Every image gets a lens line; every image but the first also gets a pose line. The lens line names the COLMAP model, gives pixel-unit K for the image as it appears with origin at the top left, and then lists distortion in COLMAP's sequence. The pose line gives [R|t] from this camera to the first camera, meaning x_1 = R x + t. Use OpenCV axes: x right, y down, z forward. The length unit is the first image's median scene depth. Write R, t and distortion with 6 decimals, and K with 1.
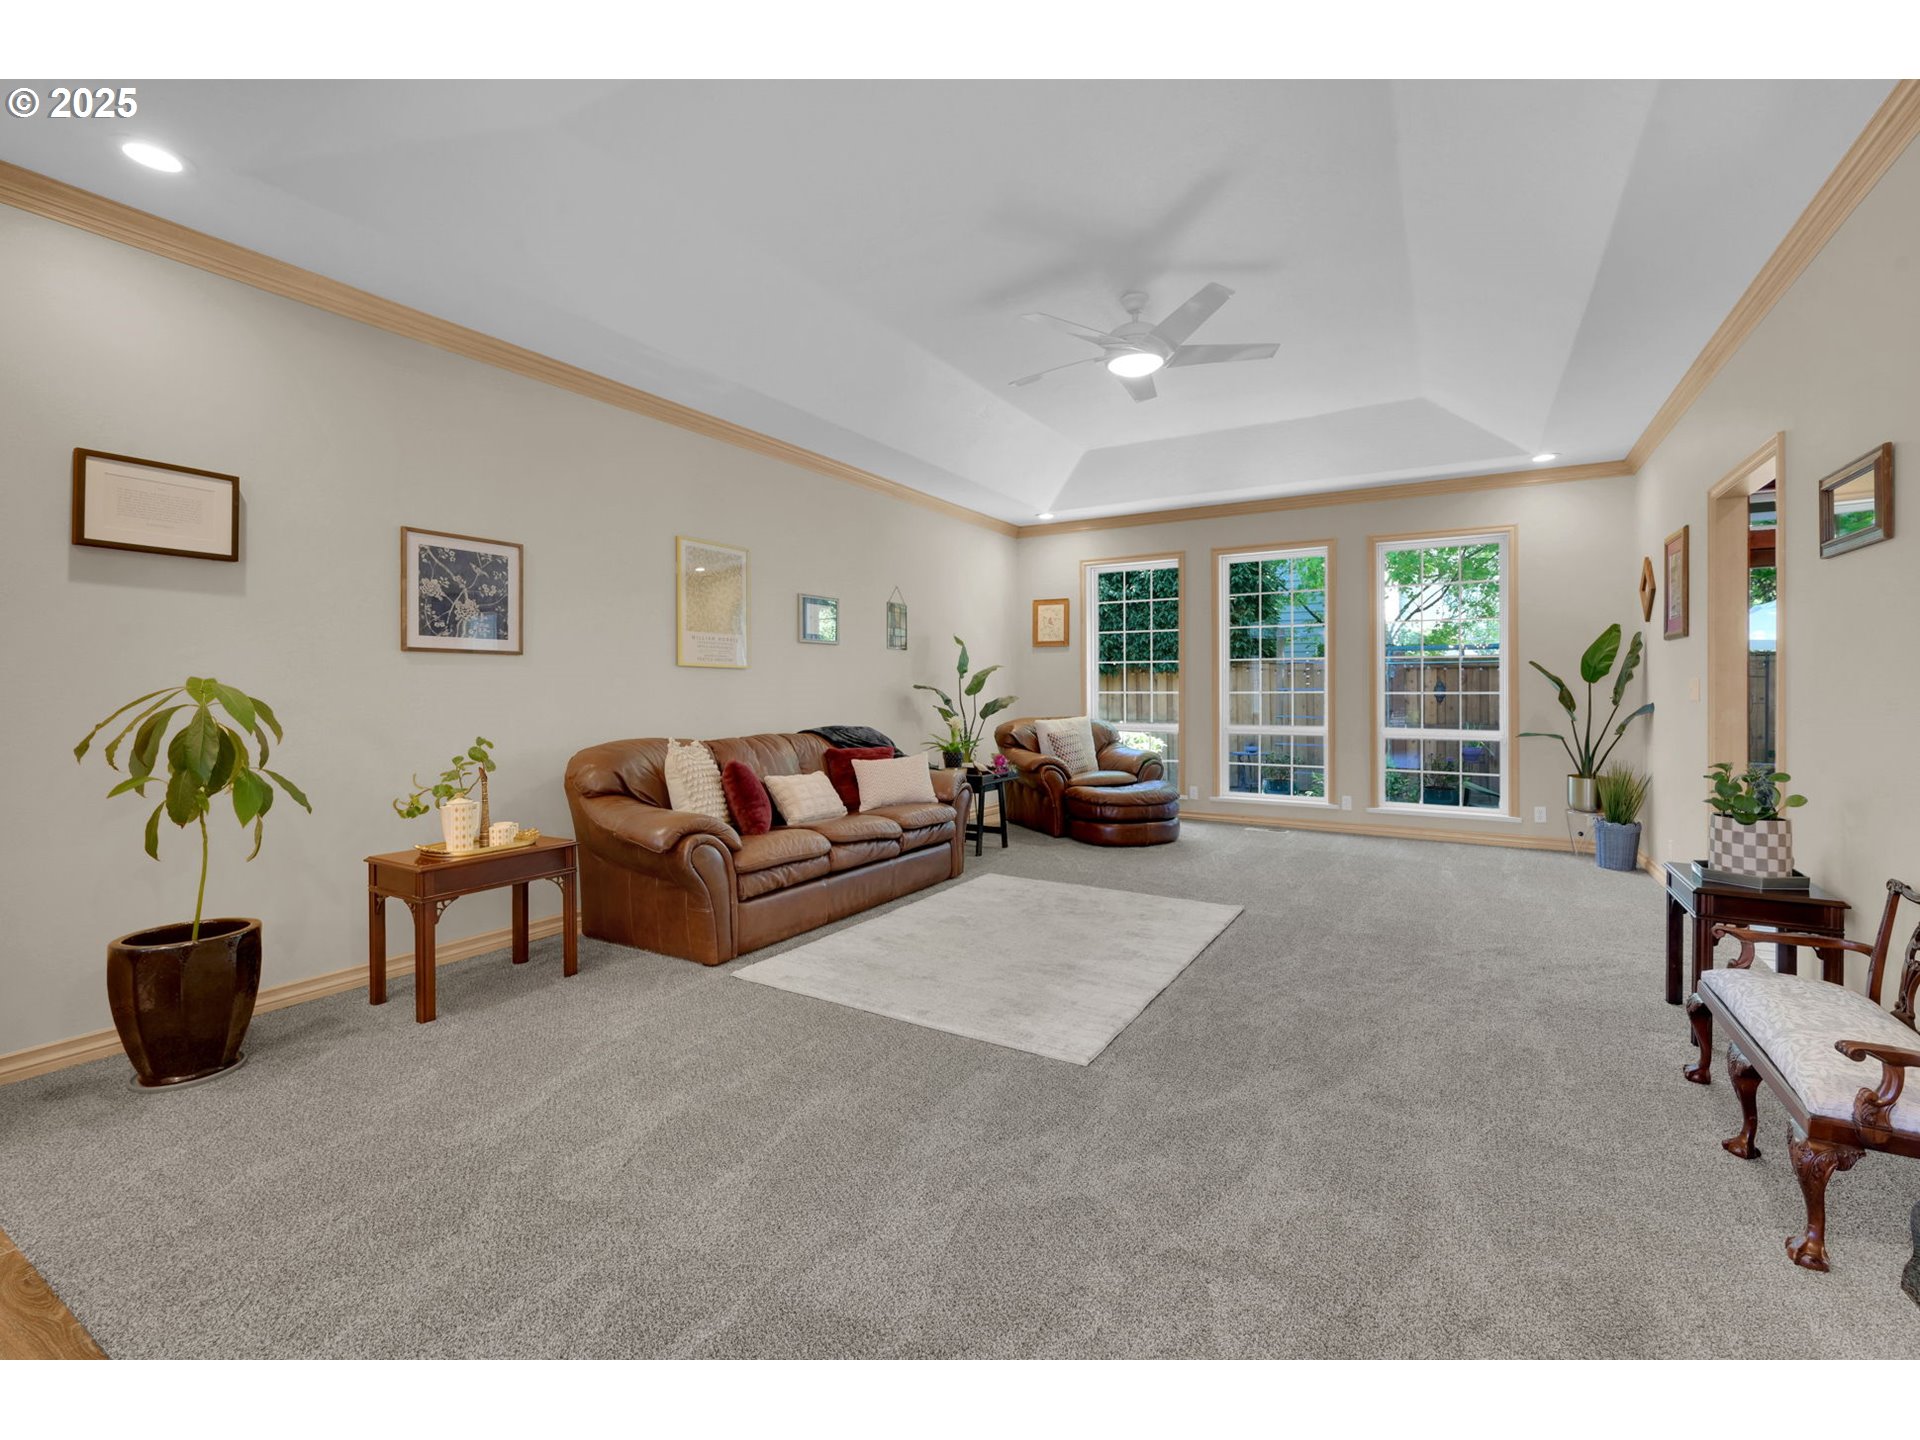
lens RADIAL K [[845.7, 0, 958.3], [0, 845.7, 688.9], [0, 0, 1]] dist [-0.000352, 0.000126]
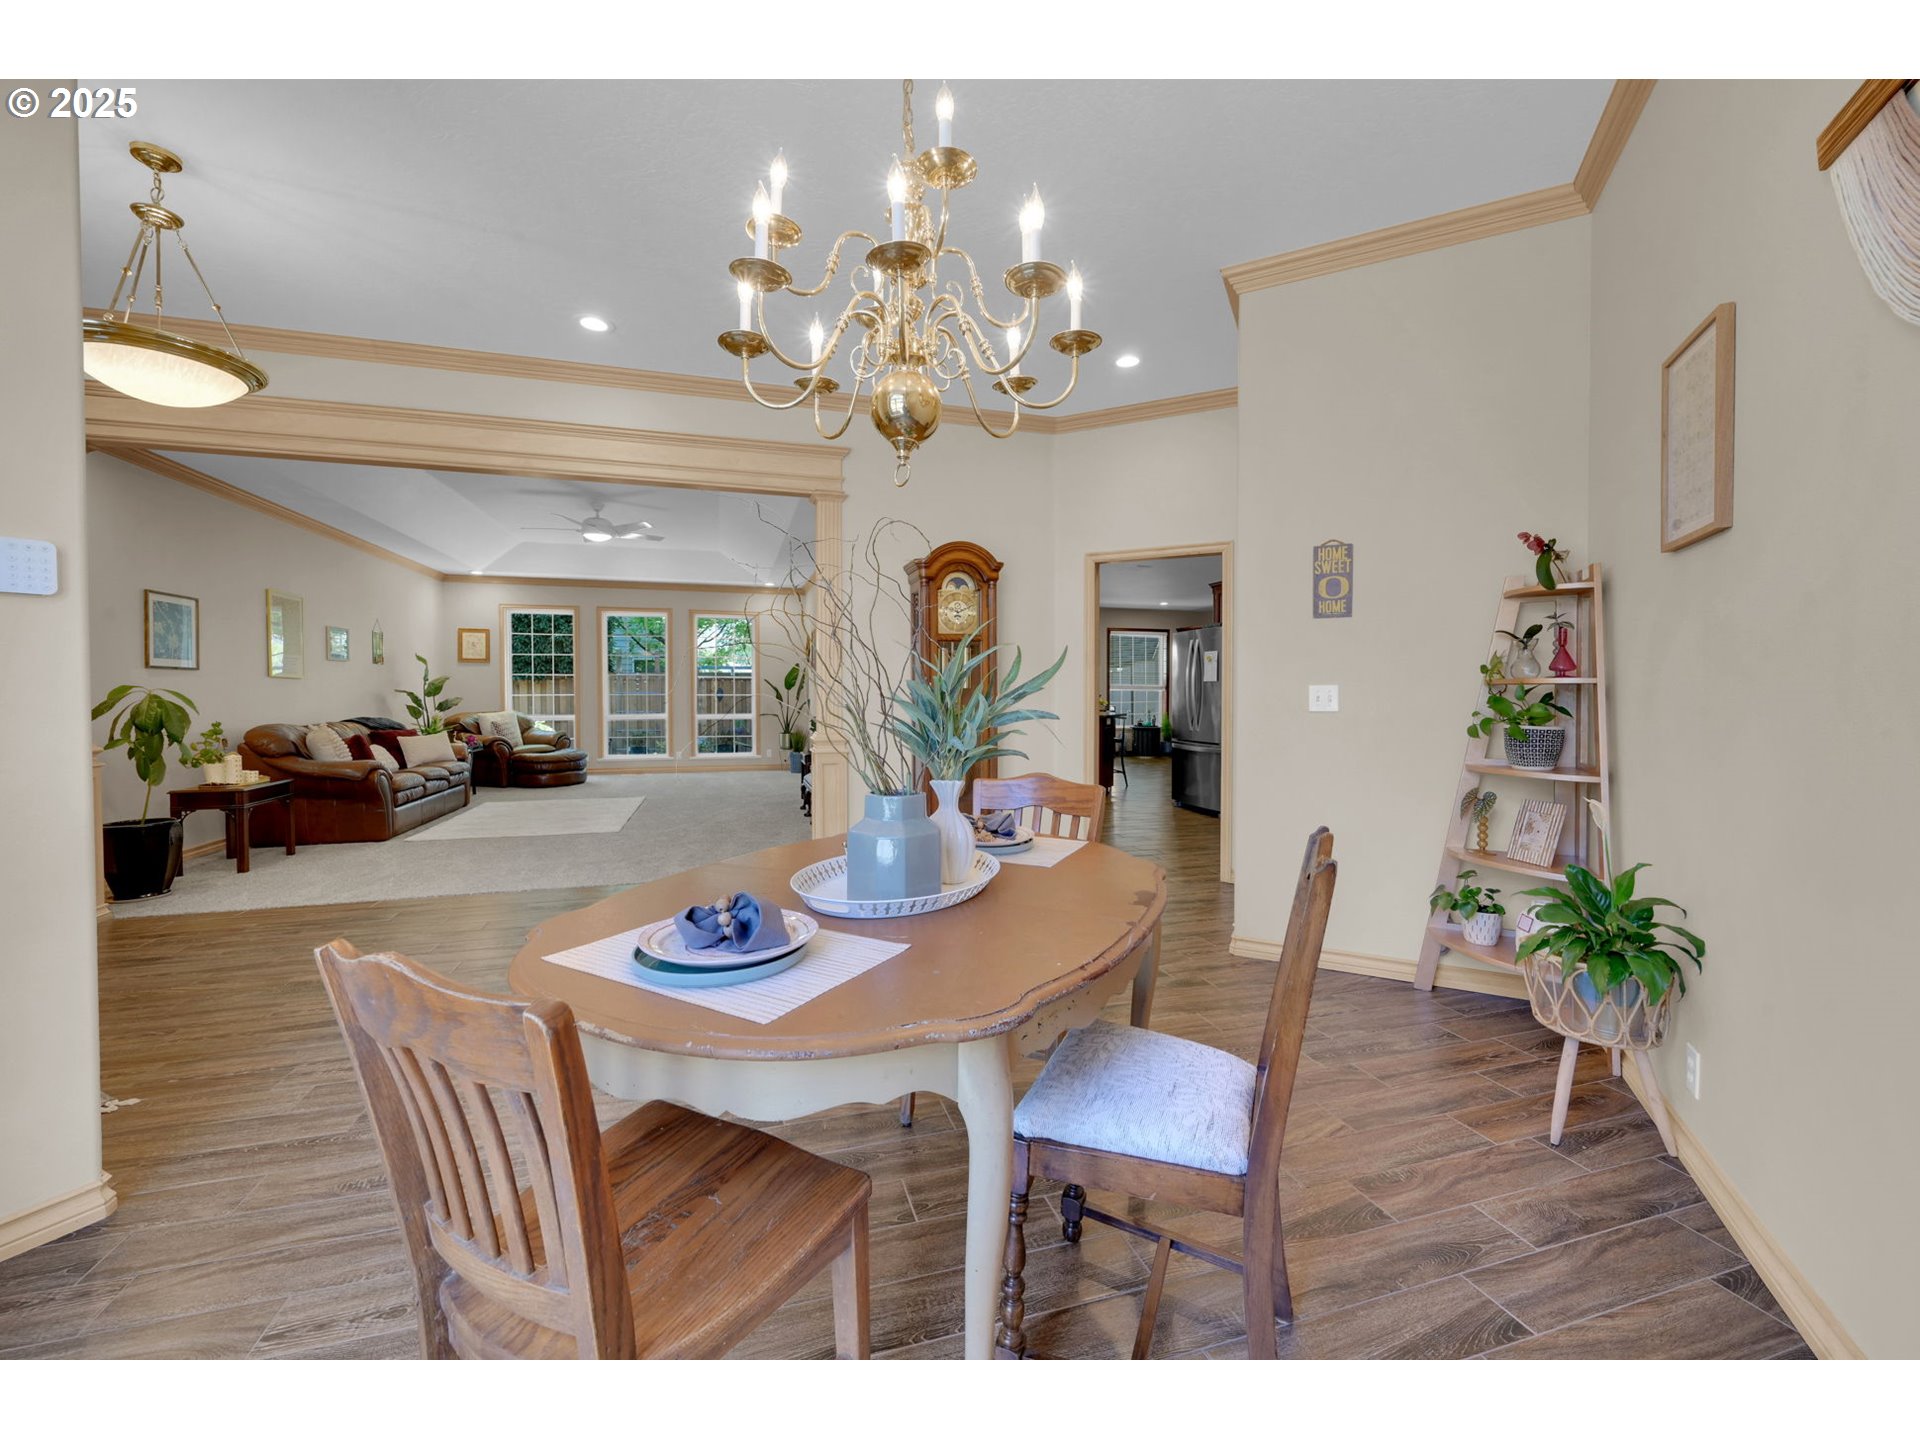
lens RADIAL K [[761.4, 0, 963.5], [0, 761.4, 708.6], [0, 0, 1]] dist [0.000547, -0.000056]
pose [[0.666994, -0.013588, 0.744939, -0.468176], [-0.002675, 0.999784, 0.020632, -0.001589], [-0.745058, -0.015754, 0.666813, -0.732006]]
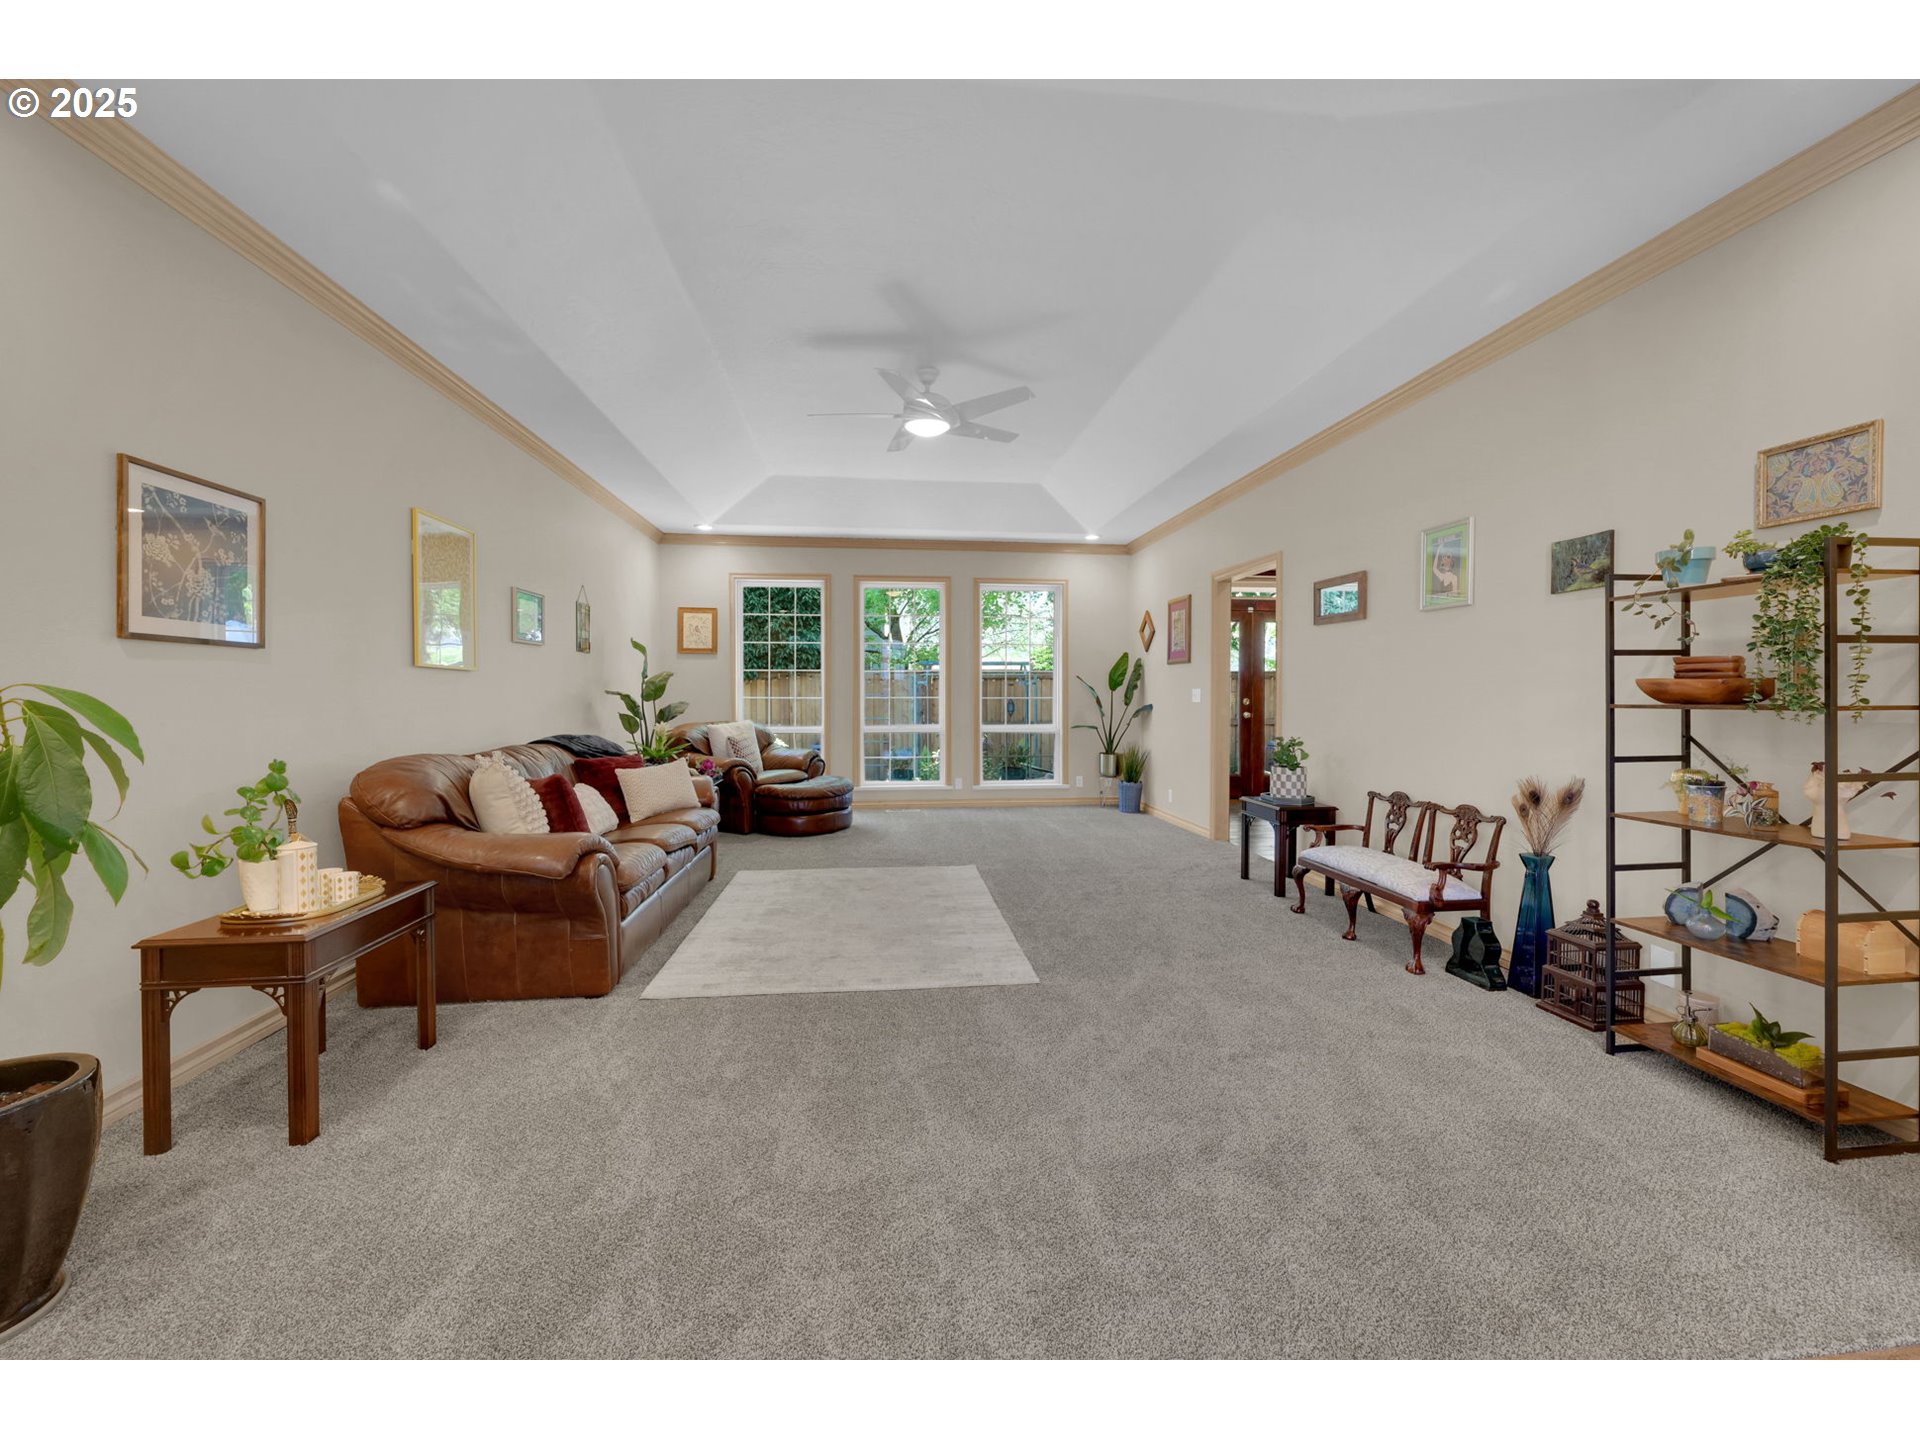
lens RADIAL K [[787.6, 0, 983.4], [0, 787.6, 699.4], [0, 0, 1]] dist [0.000531, 0.000081]
pose [[0.783881, -0.002623, 0.620905, -0.339079], [-0.001228, 0.999983, 0.005775, 0.000021], [-0.620909, -0.005289, 0.783864, 0.050471]]
